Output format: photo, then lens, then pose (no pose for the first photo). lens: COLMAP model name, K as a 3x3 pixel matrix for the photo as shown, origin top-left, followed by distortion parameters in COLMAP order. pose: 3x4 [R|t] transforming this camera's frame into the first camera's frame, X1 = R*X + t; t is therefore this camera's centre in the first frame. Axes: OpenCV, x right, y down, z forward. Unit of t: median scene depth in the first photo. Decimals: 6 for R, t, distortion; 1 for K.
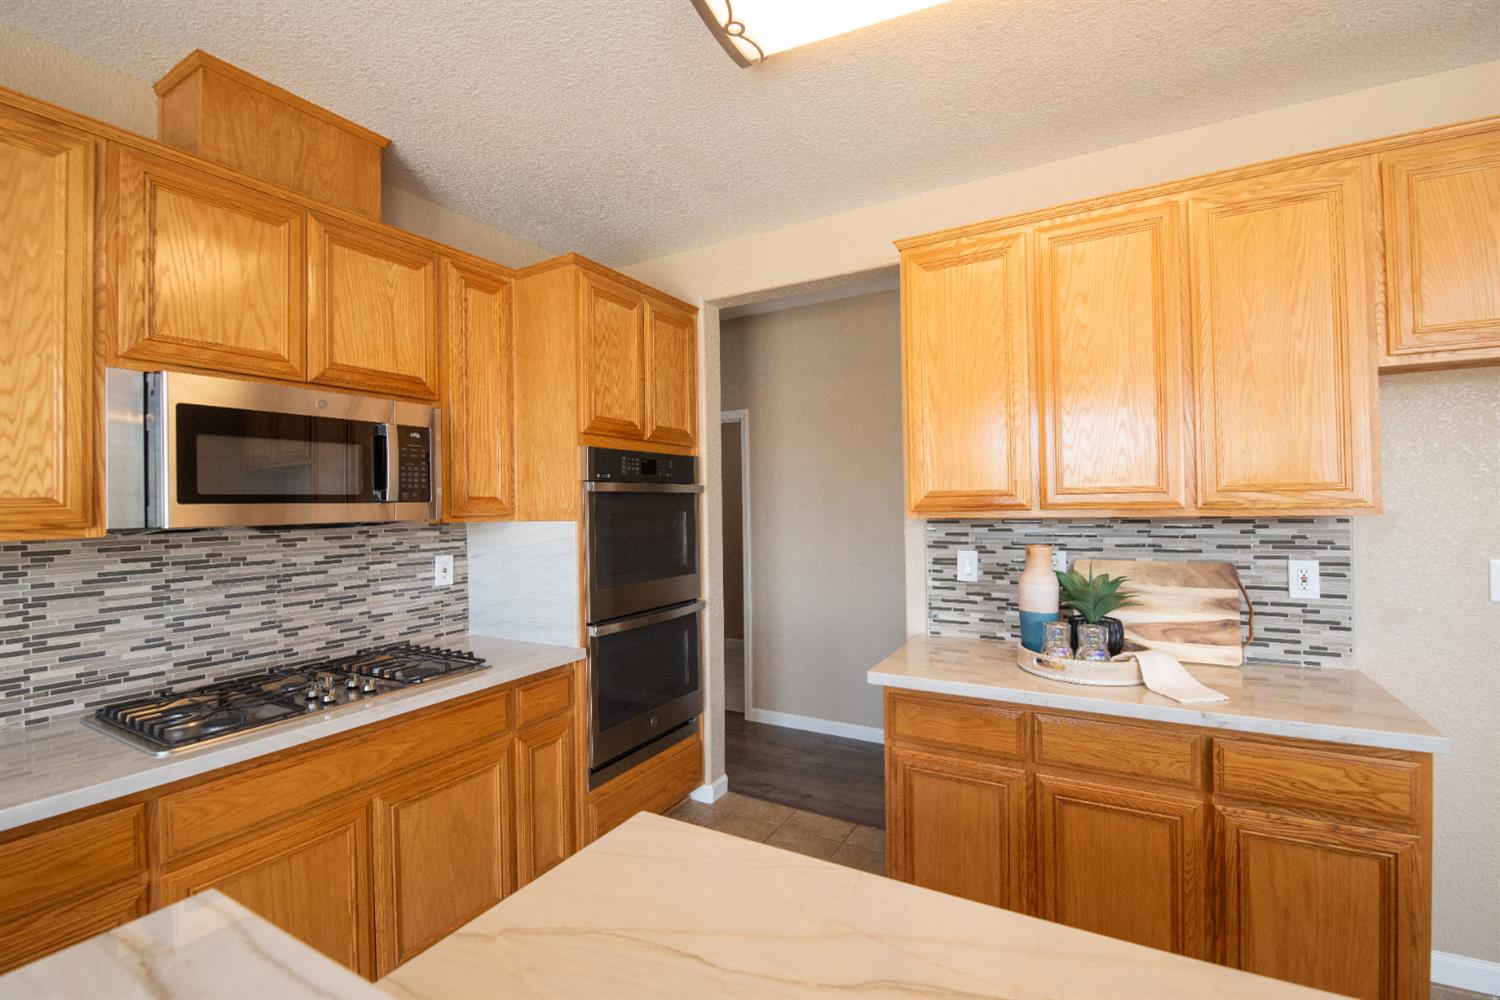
lens RADIAL K [[651.9, 0, 759.2], [0, 651.9, 498.8], [0, 0, 1]] dist [-0.000648, -0.008402]
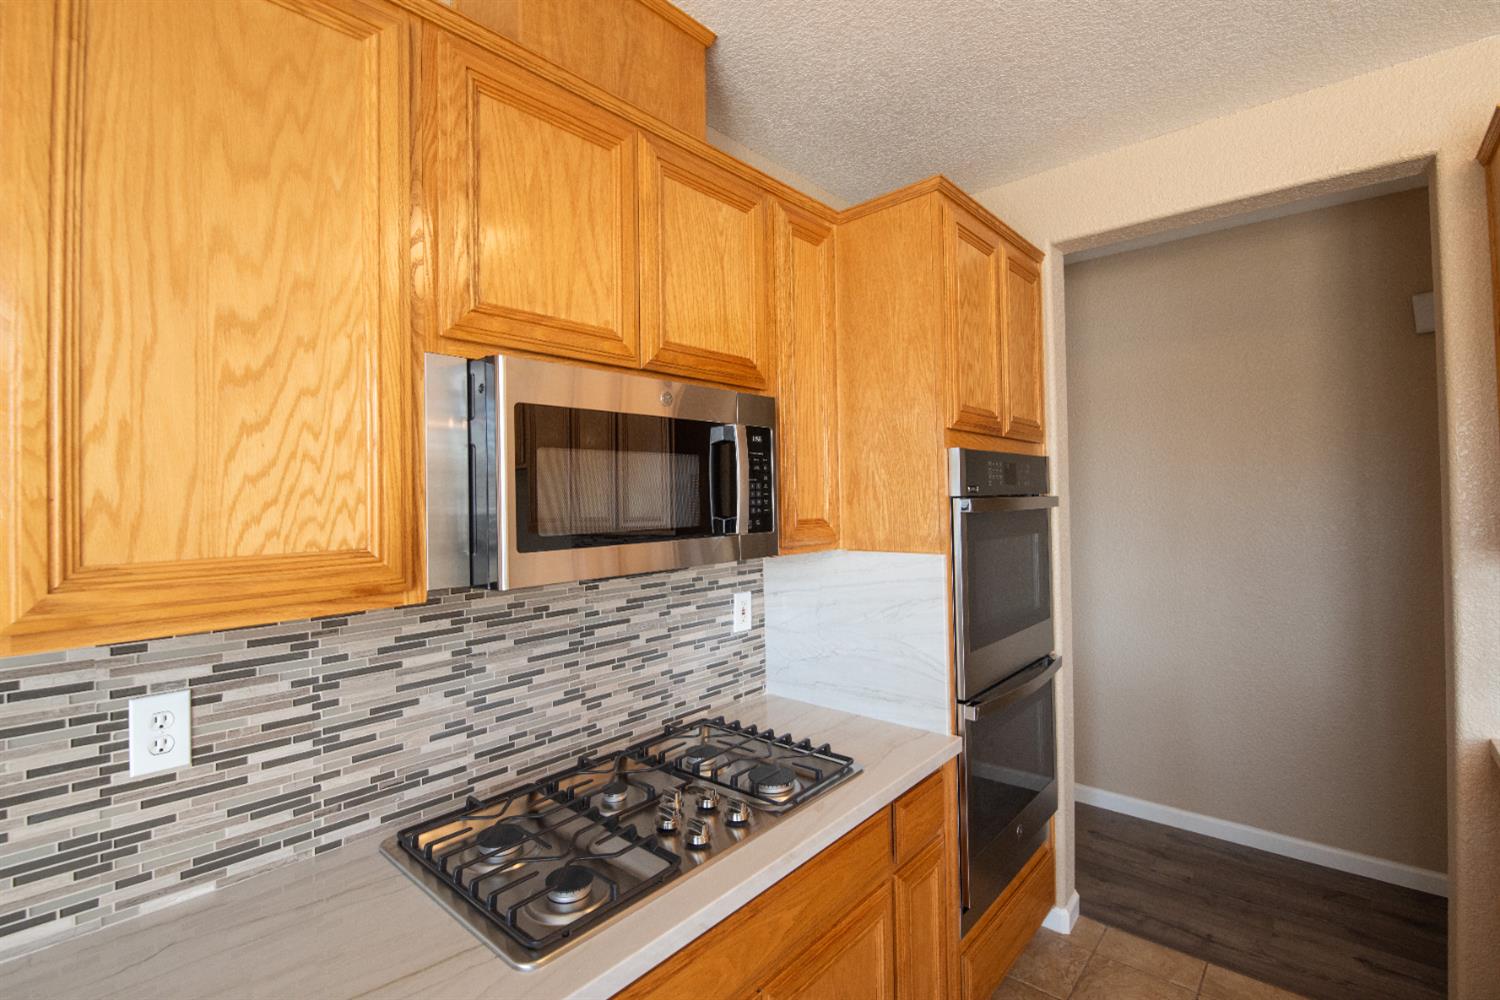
lens RADIAL K [[677.1, 0, 742.7], [0, 677.1, 487.7], [0, 0, 1]] dist [0.012693, -0.022579]
pose [[0.975555, -0.003698, -0.219725, -0.434059], [0.002899, 0.999988, -0.003959, -0.047385], [0.219737, 0.003225, 0.975554, 0.308363]]
